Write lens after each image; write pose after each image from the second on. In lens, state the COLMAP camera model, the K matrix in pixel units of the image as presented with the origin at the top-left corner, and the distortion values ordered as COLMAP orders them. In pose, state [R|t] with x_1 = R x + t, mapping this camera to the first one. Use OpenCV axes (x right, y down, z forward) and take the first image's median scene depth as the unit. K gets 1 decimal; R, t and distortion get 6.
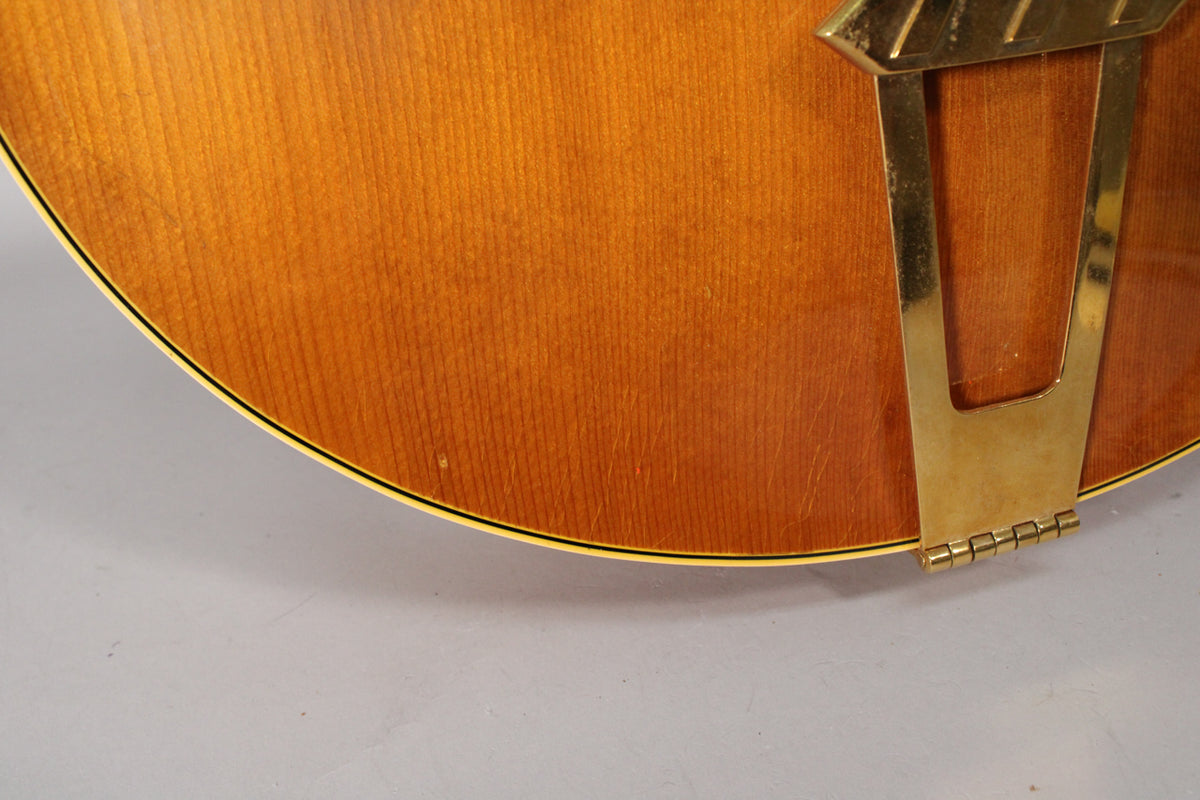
lens RADIAL K [[1115.0, 0, 594.3], [0, 1115.0, 398.4], [0, 0, 1]] dist [-0.106359, 0.000000]
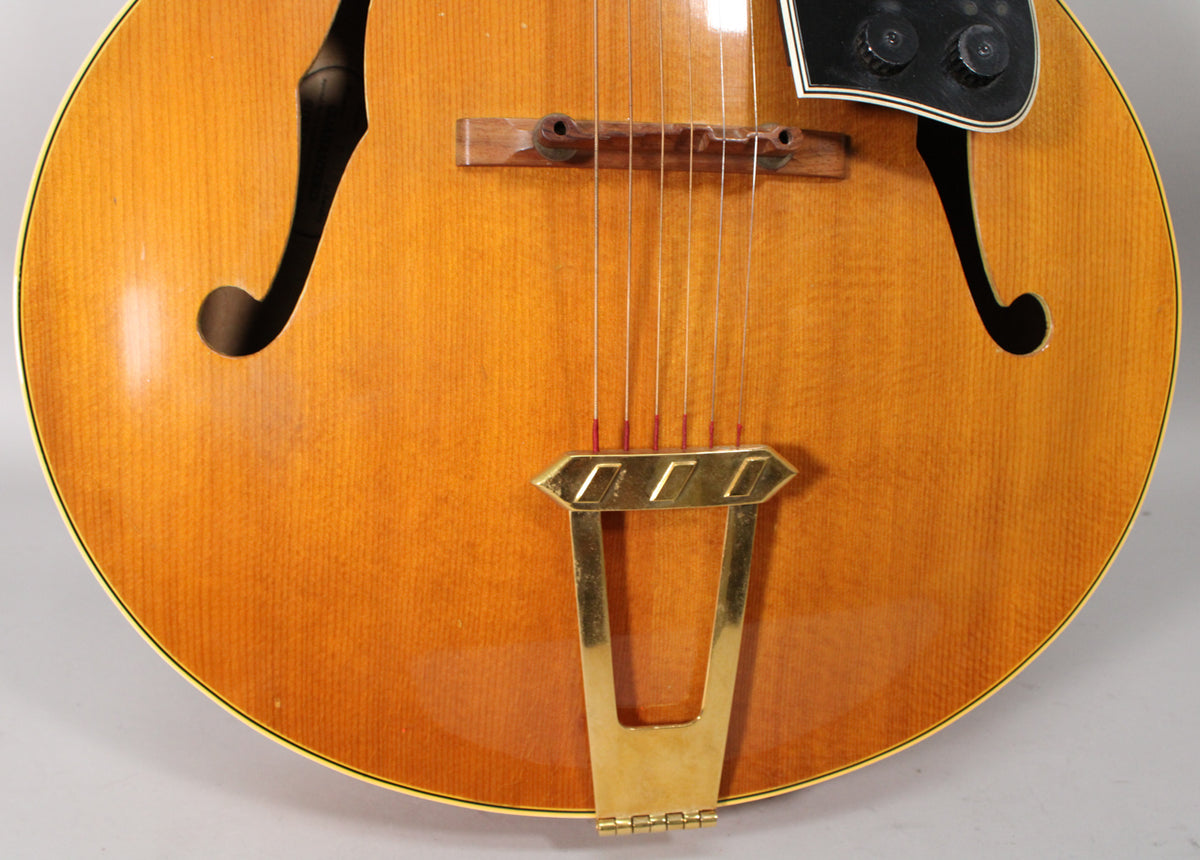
lens RADIAL K [[1183.8, 0, 601.0], [0, 1183.8, 424.4], [0, 0, 1]] dist [-0.102631, 0.000000]
pose [[0.987542, 0.147539, -0.054717, 0.354408], [-0.155223, 0.970439, -0.184807, -0.093267], [0.025834, 0.190998, 0.981250, -0.691896]]
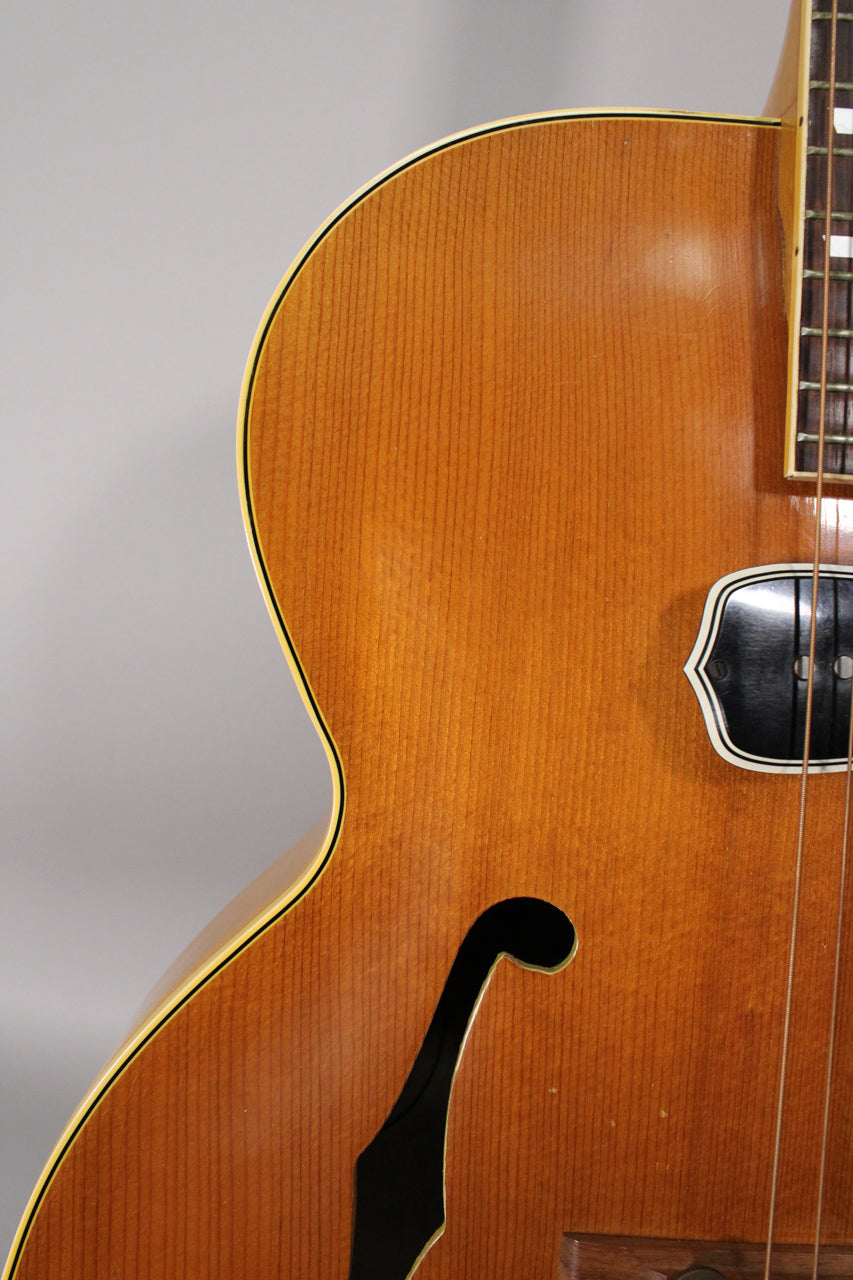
lens RADIAL K [[1189.3, 0, 429.6], [0, 1189.3, 613.0], [0, 0, 1]] dist [-0.106359, 0.000000]
pose [[0.959292, 0.212765, -0.185715, -0.038970], [-0.244374, 0.954979, -0.168214, -1.144951], [0.141564, 0.206751, 0.968098, -0.490899]]
